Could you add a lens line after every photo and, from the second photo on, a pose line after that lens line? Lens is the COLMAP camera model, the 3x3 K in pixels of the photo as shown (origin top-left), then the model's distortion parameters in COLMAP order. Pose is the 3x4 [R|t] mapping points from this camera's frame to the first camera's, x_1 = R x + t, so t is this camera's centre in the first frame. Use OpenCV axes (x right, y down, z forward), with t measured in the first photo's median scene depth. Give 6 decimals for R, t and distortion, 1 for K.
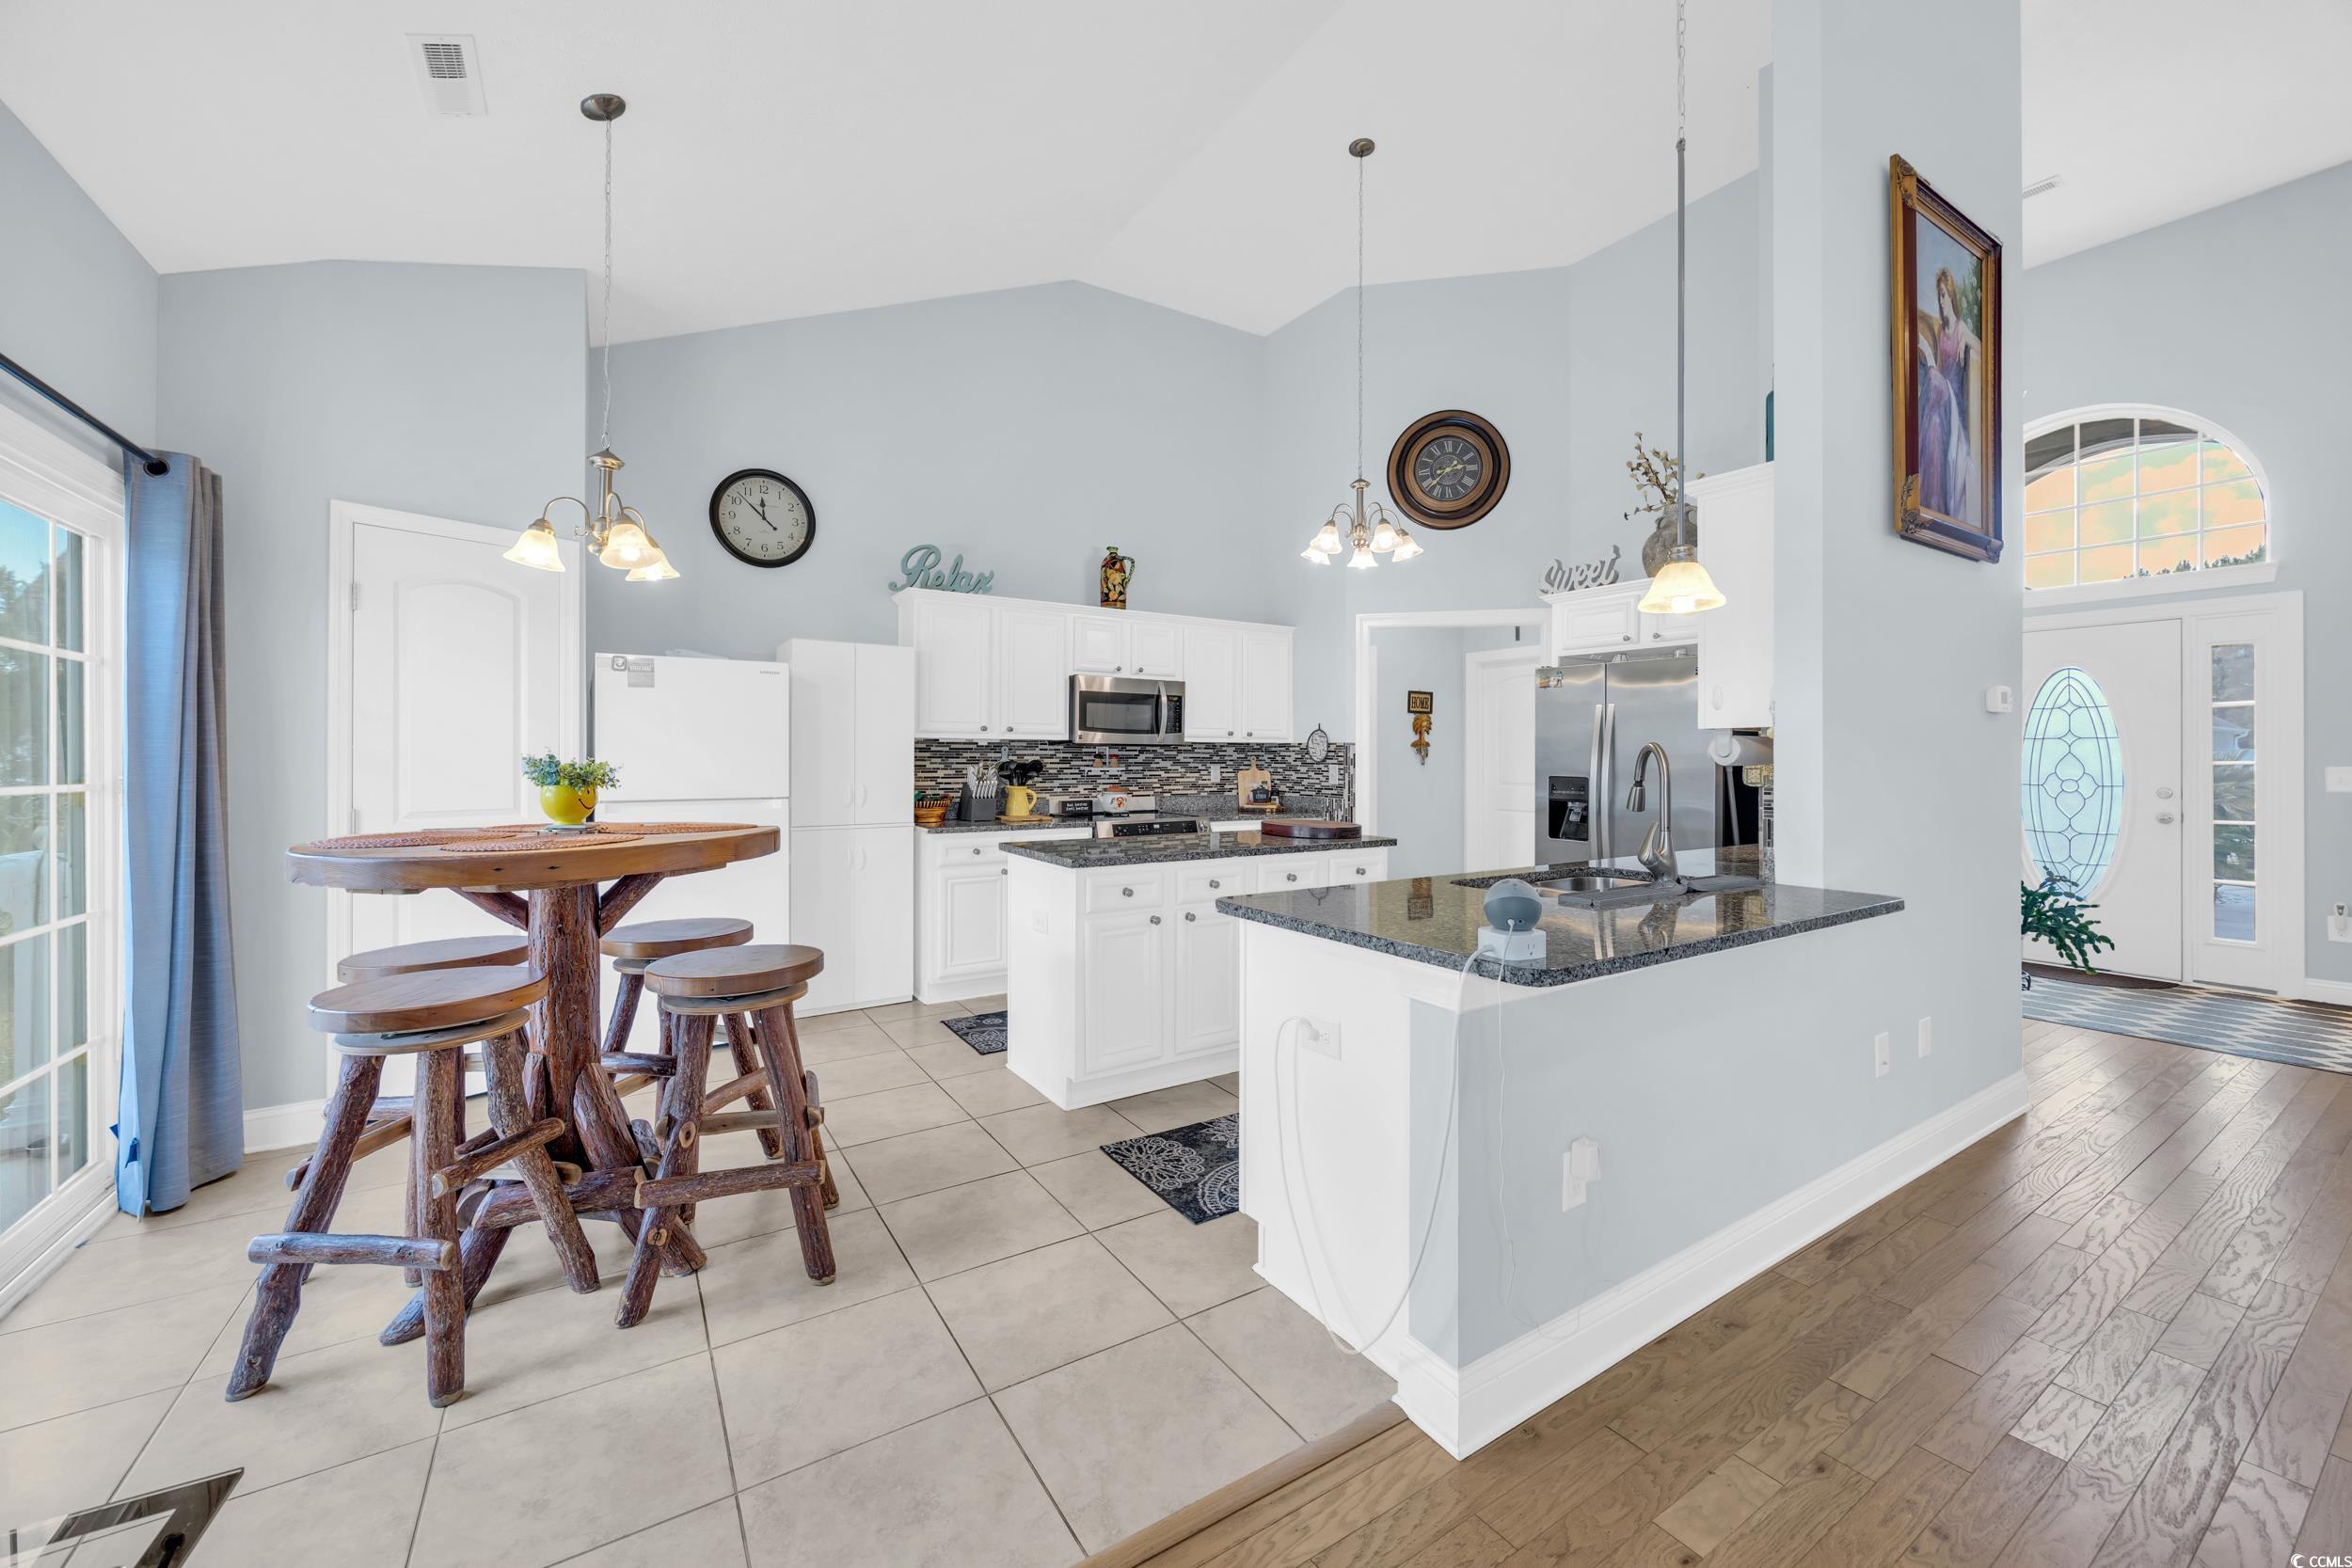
lens RADIAL K [[905.1, 0, 1184.8], [0, 905.1, 756.4], [0, 0, 1]] dist [-0.002155, -0.000557]
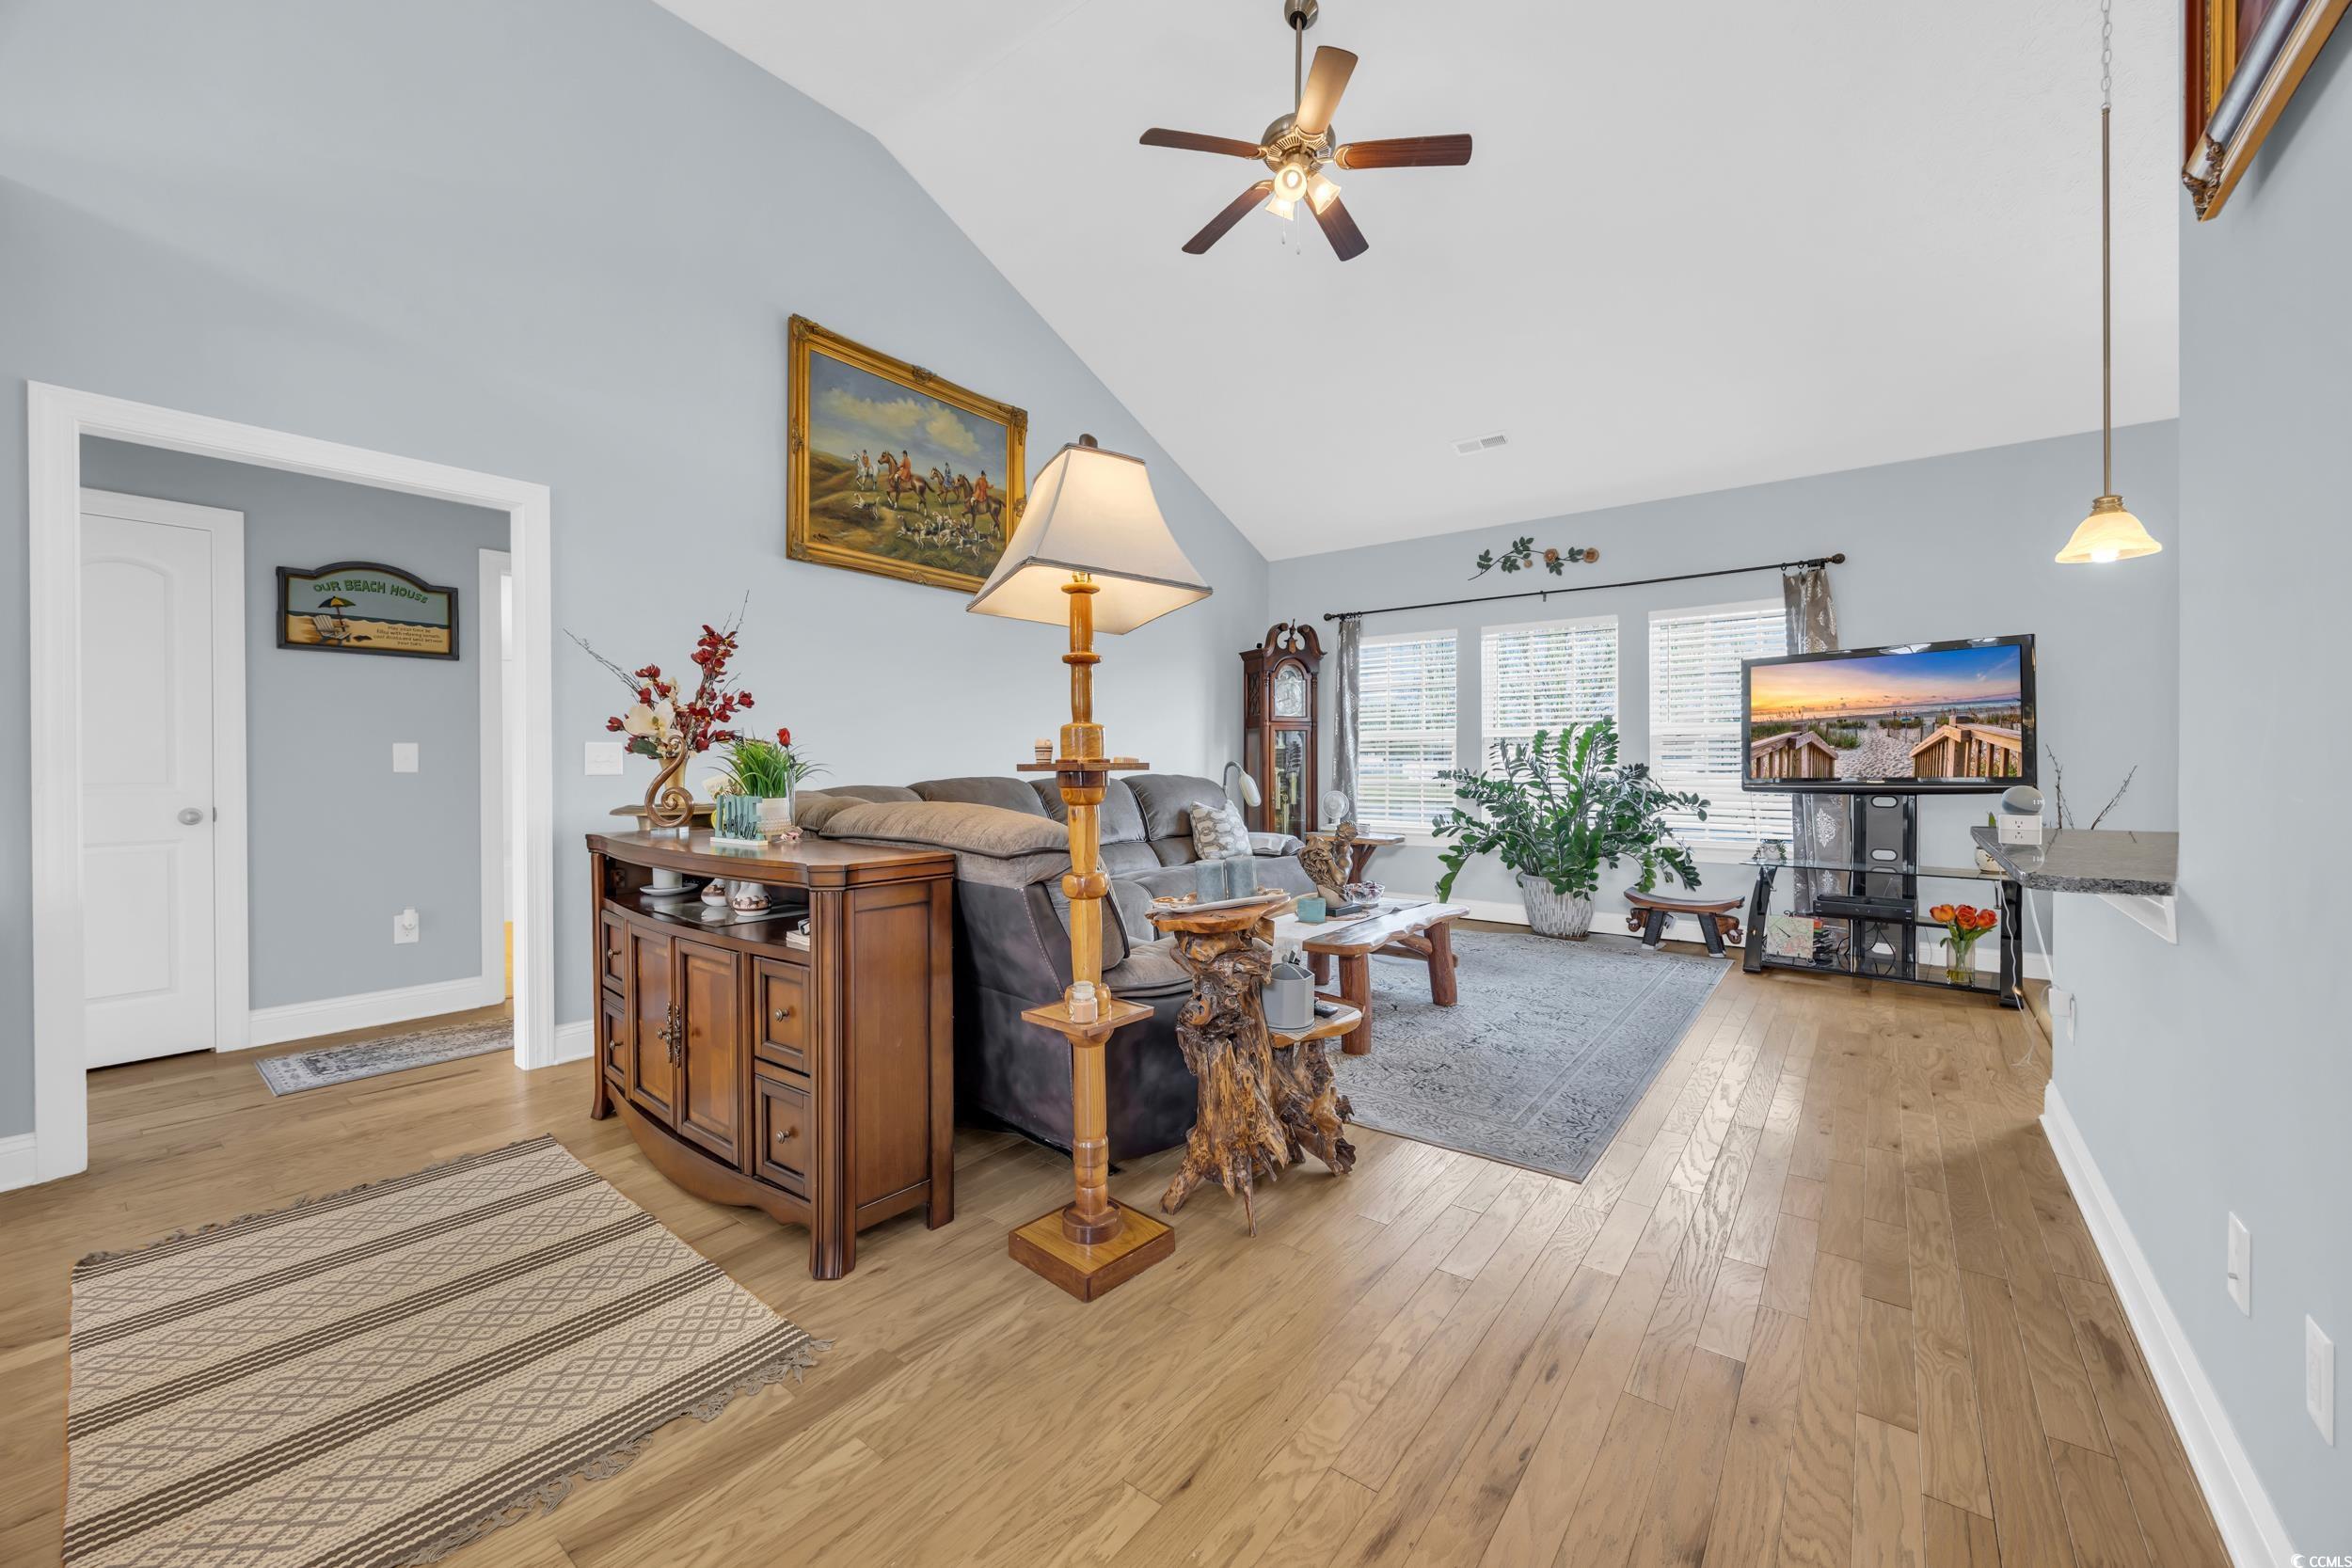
lens RADIAL K [[904.1, 0, 1178.3], [0, 904.1, 769.1], [0, 0, 1]] dist [-0.002967, 0.000096]
pose [[-0.944205, 0.006988, -0.329284, 0.860439], [0.005918, 0.999973, 0.004252, 0.028602], [0.329305, 0.002066, -0.944221, 0.737165]]
